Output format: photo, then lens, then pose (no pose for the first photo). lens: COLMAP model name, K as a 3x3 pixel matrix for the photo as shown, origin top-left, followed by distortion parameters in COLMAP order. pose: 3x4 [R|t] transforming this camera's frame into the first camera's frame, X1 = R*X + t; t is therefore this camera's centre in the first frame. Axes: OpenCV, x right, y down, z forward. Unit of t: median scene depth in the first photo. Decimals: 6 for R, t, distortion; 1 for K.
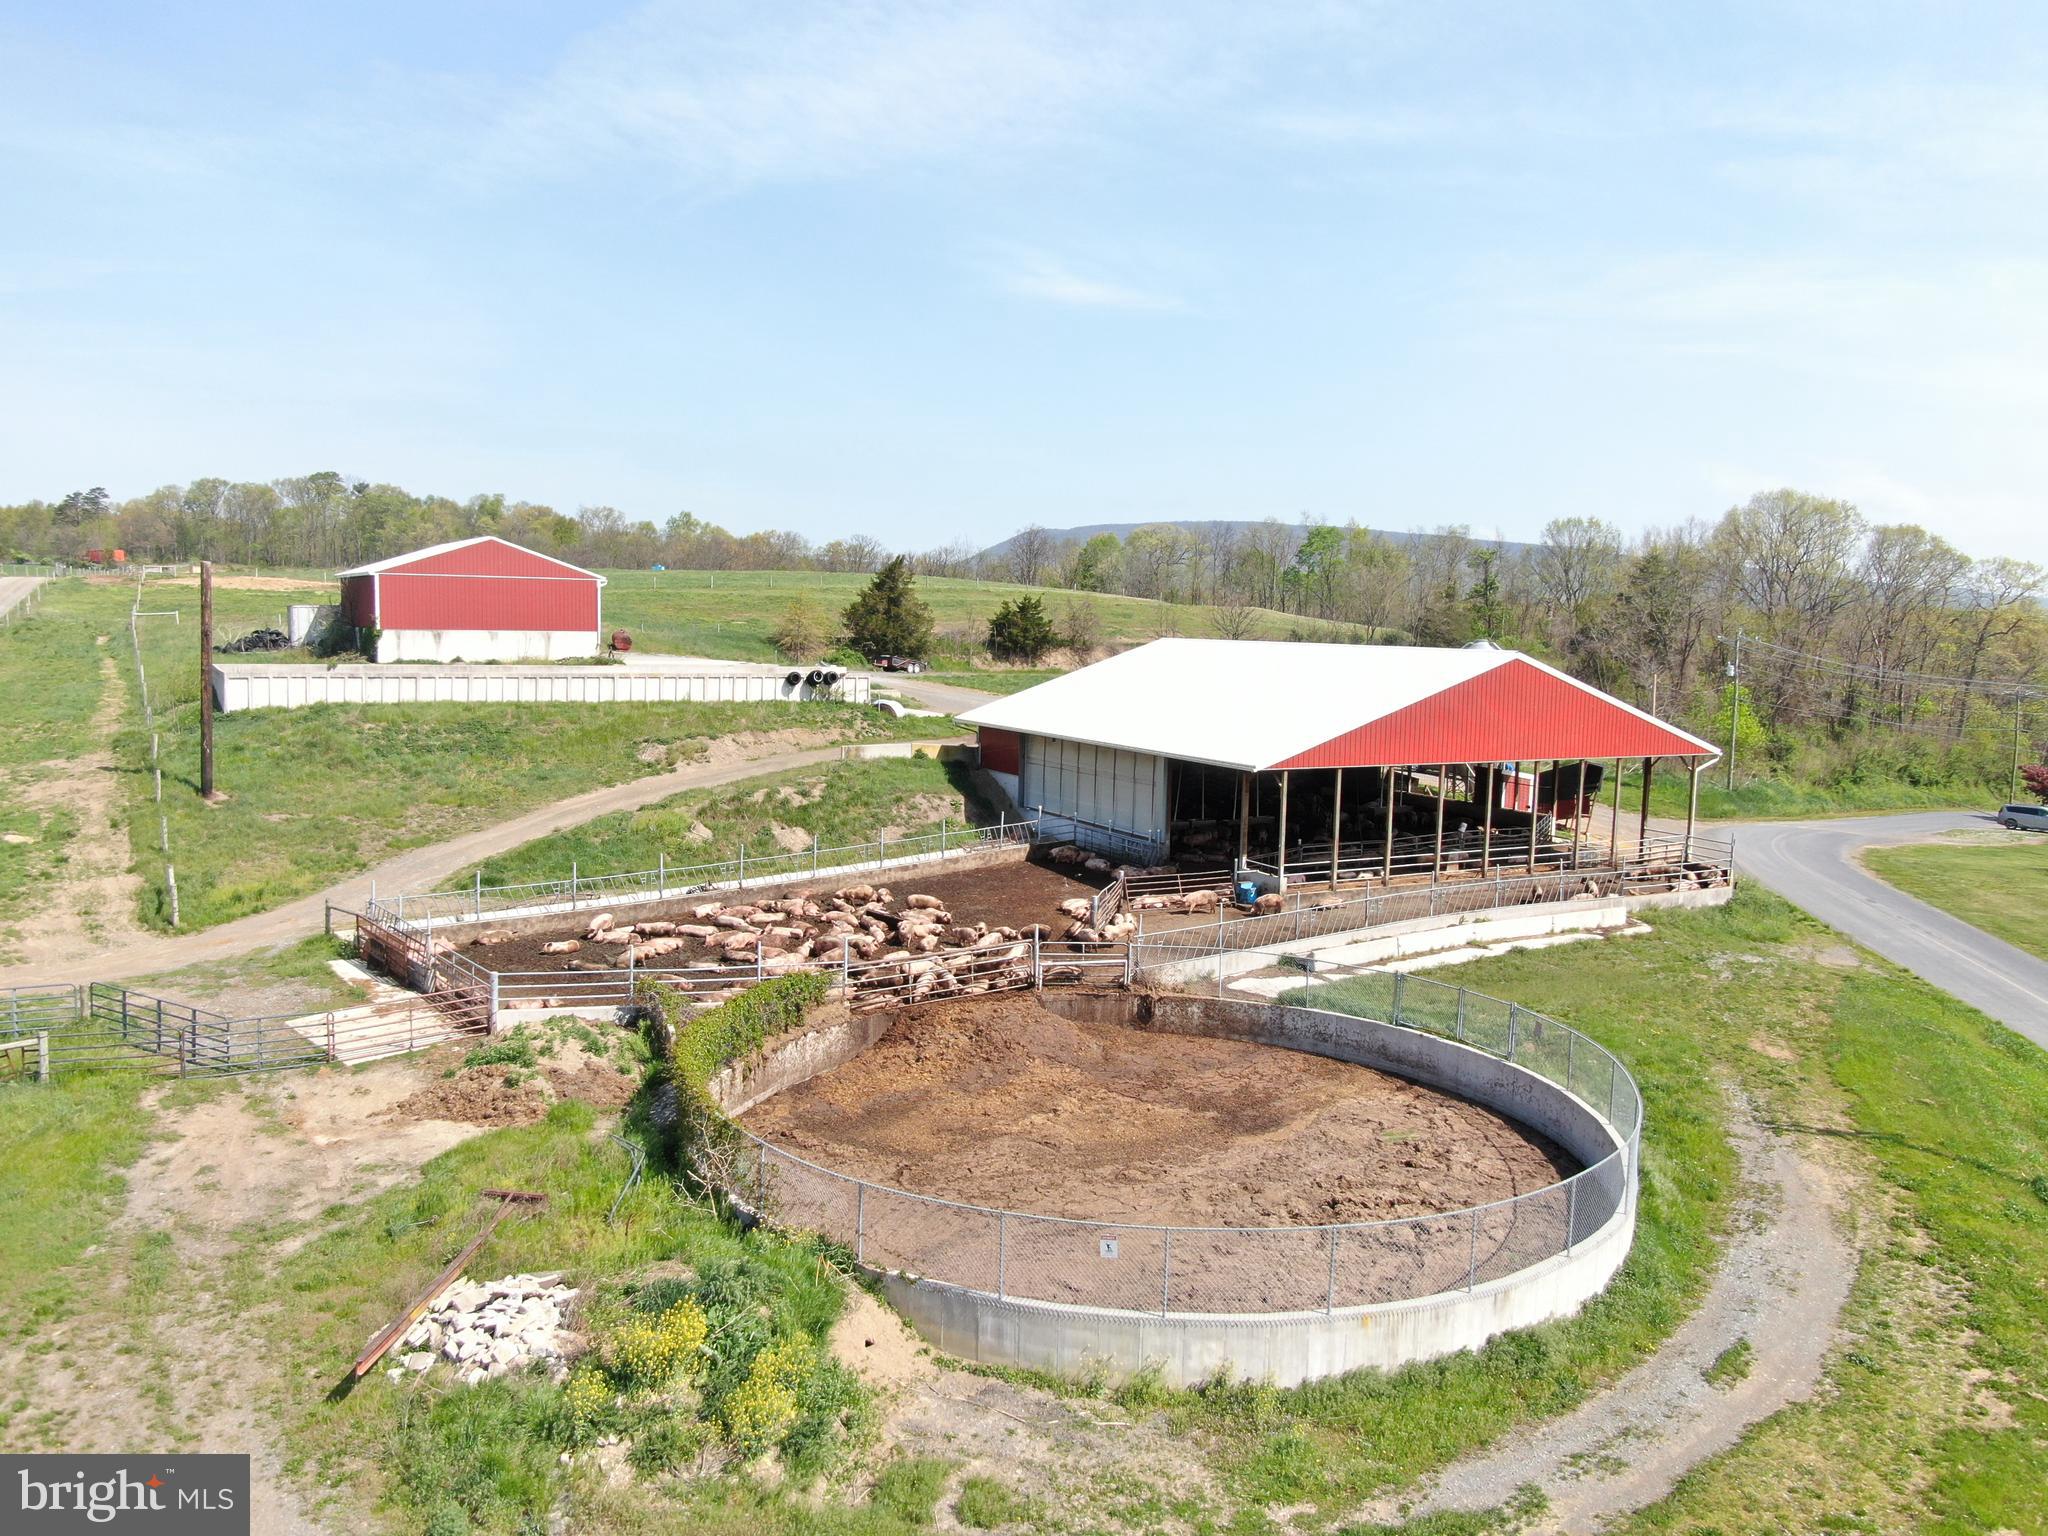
lens RADIAL K [[1475.0, 0, 1024.0], [0, 1475.0, 768.0], [0, 0, 1]] dist [-0.024248, 0.015835]
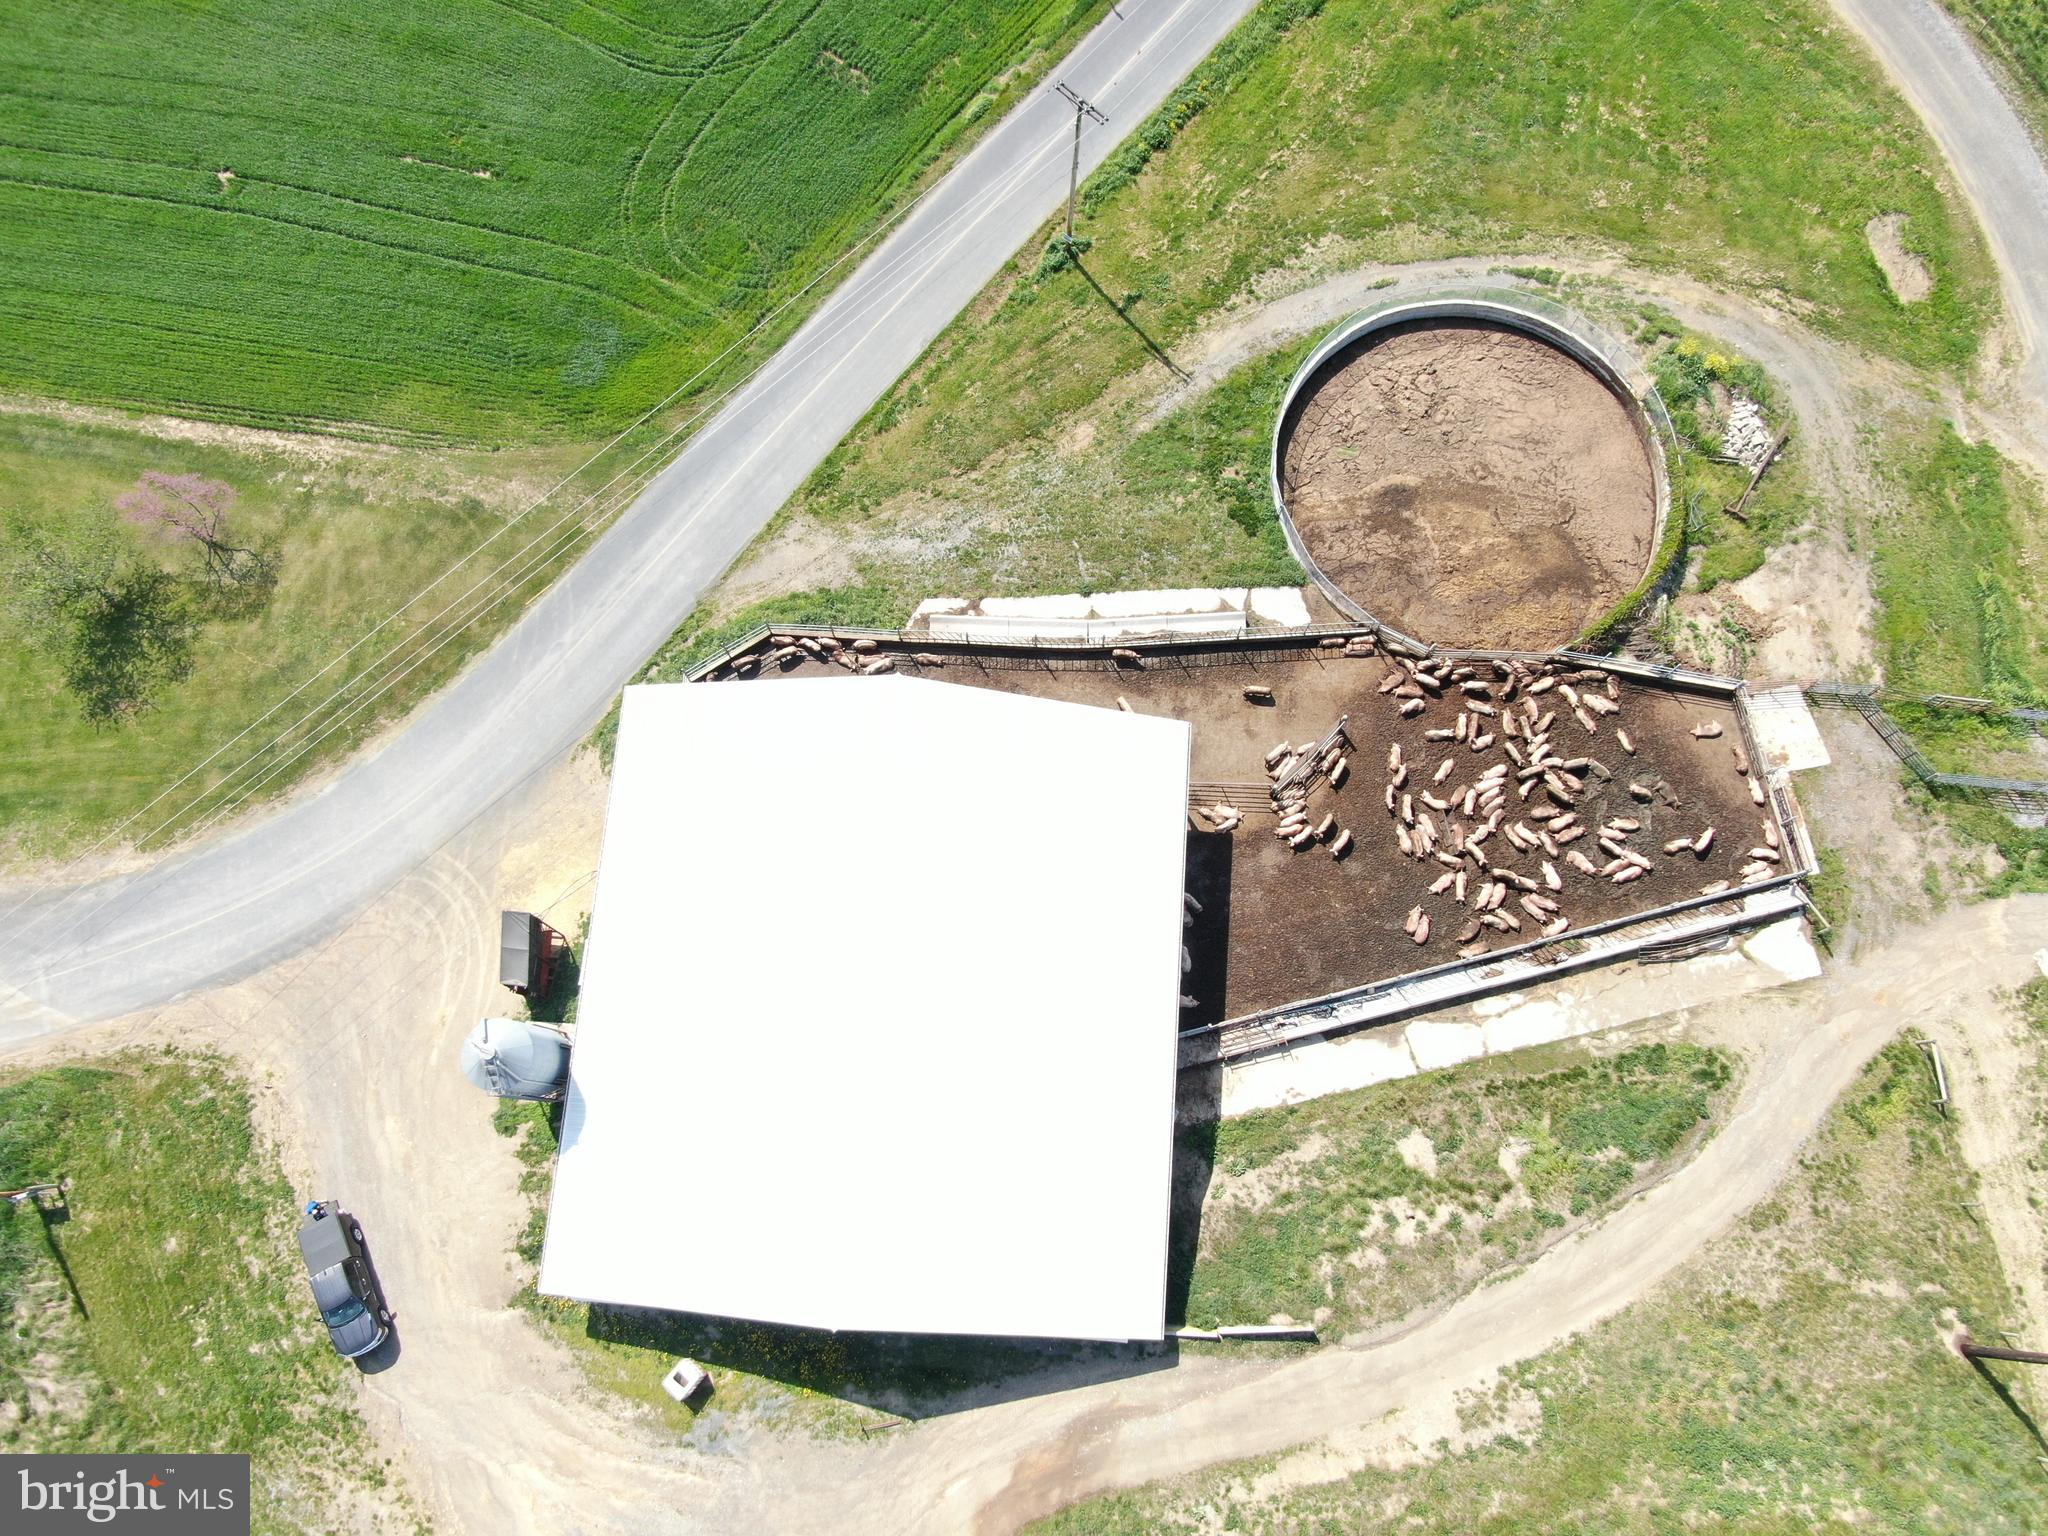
lens RADIAL K [[1475.0, 0, 1024.0], [0, 1475.0, 768.0], [0, 0, 1]] dist [-0.024248, 0.015835]
pose [[-0.852765, -0.509204, 0.116200, 0.149083], [0.040100, 0.157992, 0.986626, -1.625062], [-0.520753, 0.846020, -0.114311, 1.656034]]
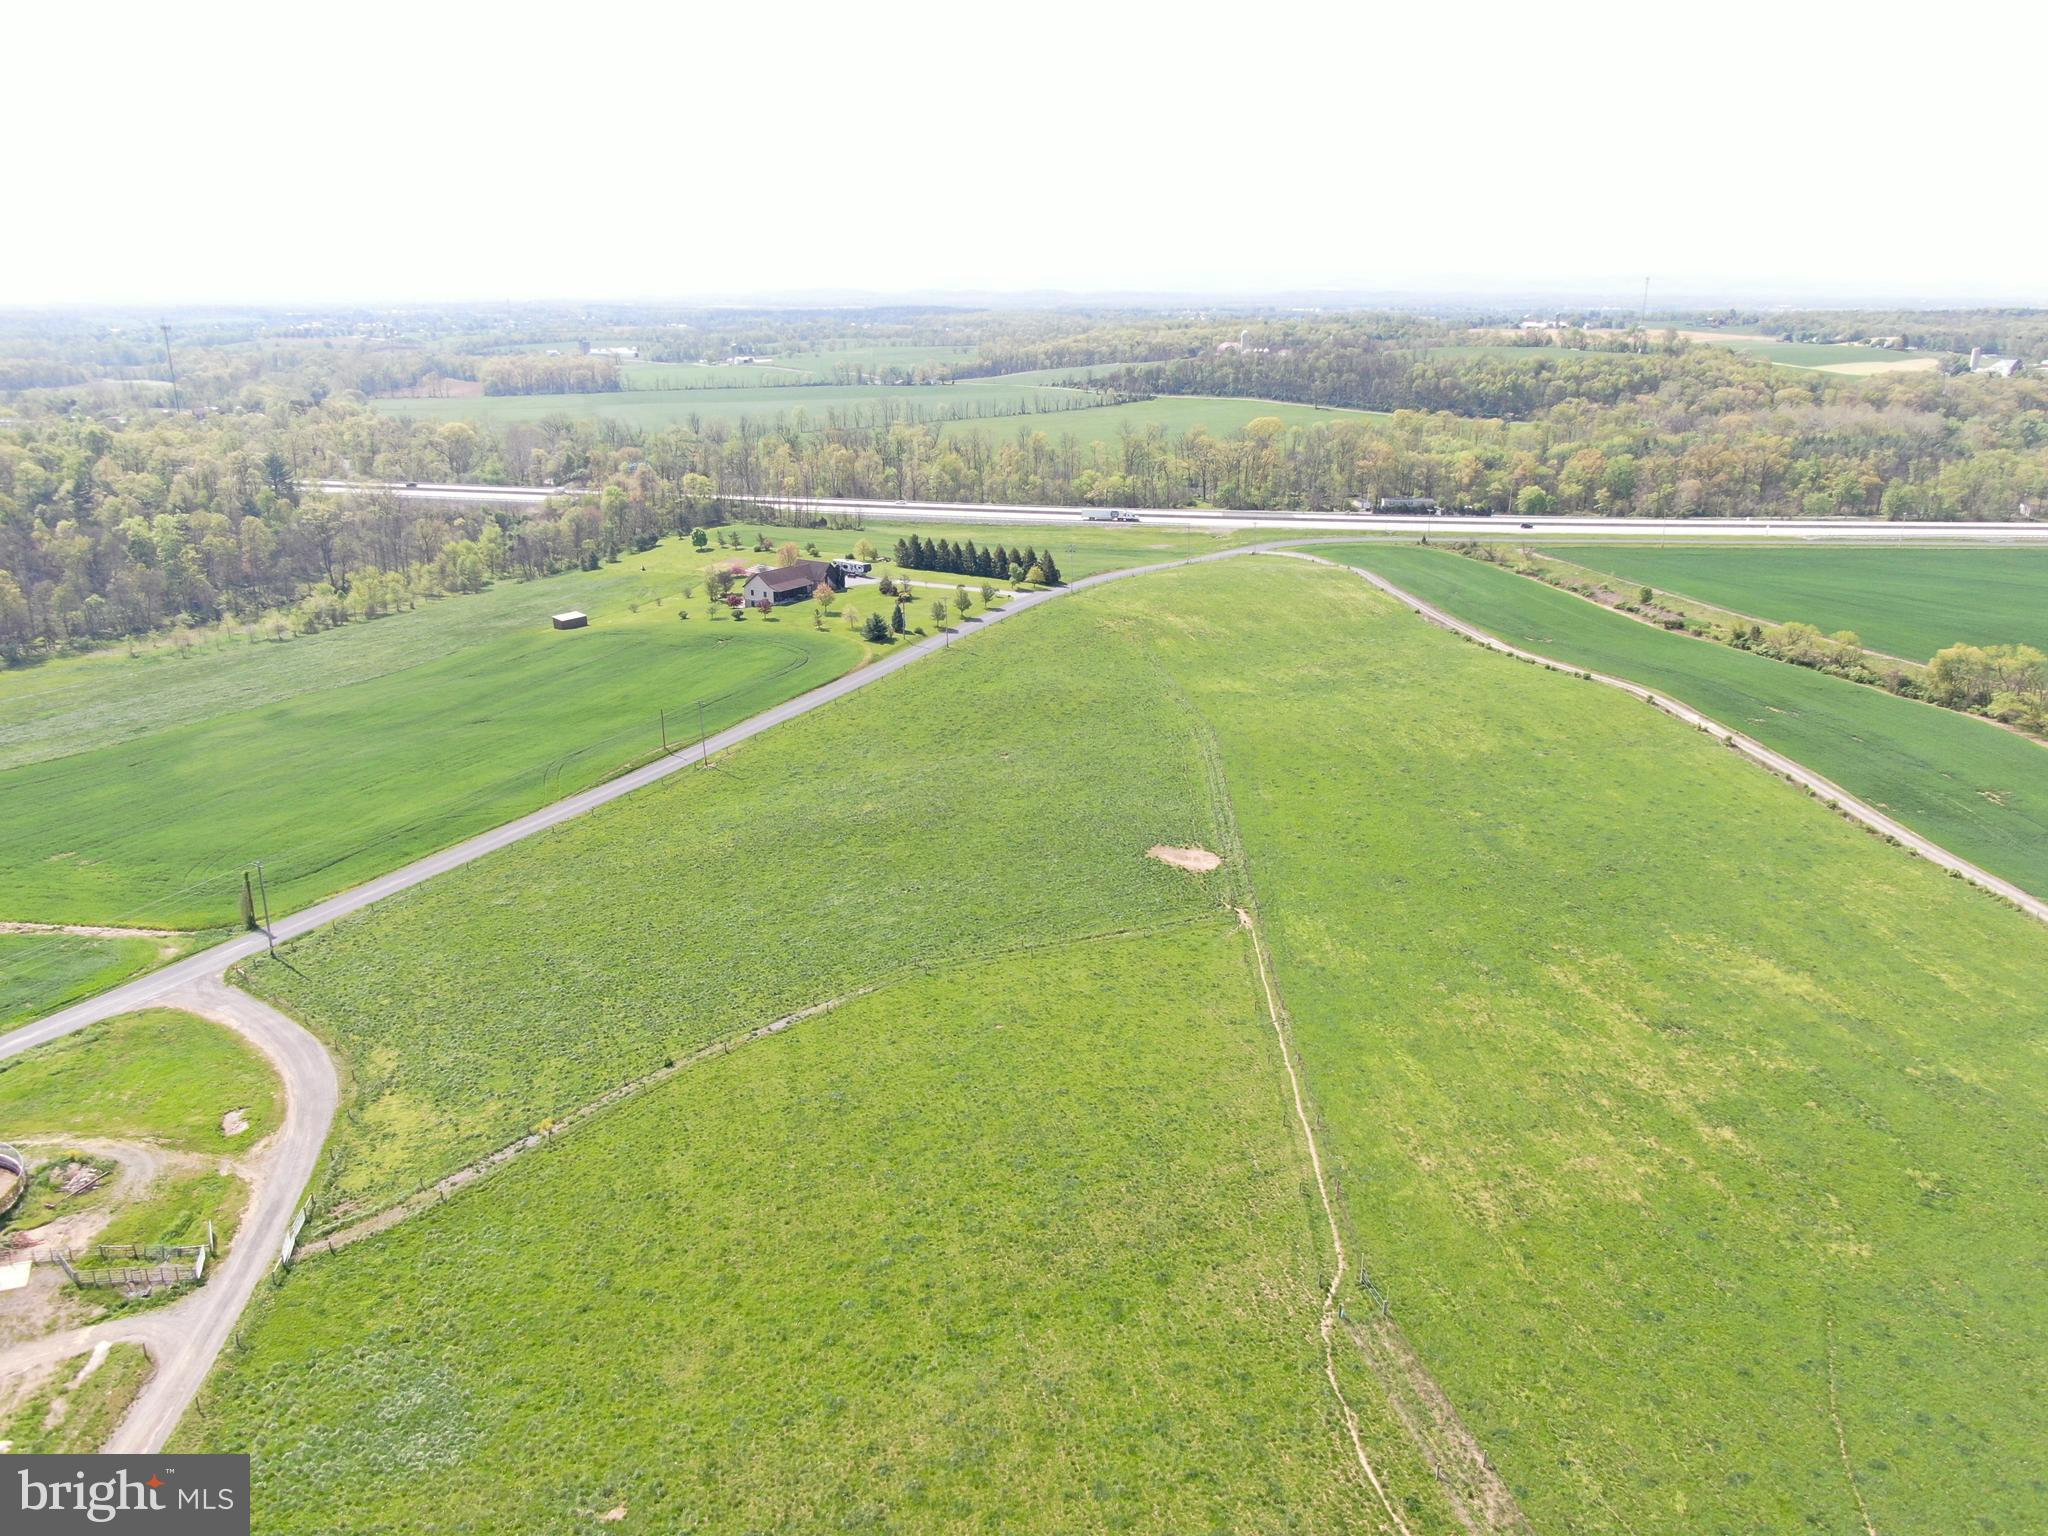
lens RADIAL K [[1475.0, 0, 1024.0], [0, 1475.0, 768.0], [0, 0, 1]] dist [-0.024248, 0.015835]
pose [[-0.950258, -0.116433, 0.288883, -3.308270], [0.009503, 0.916229, 0.400543, -2.107571], [-0.311319, 0.383365, -0.869547, 2.586733]]
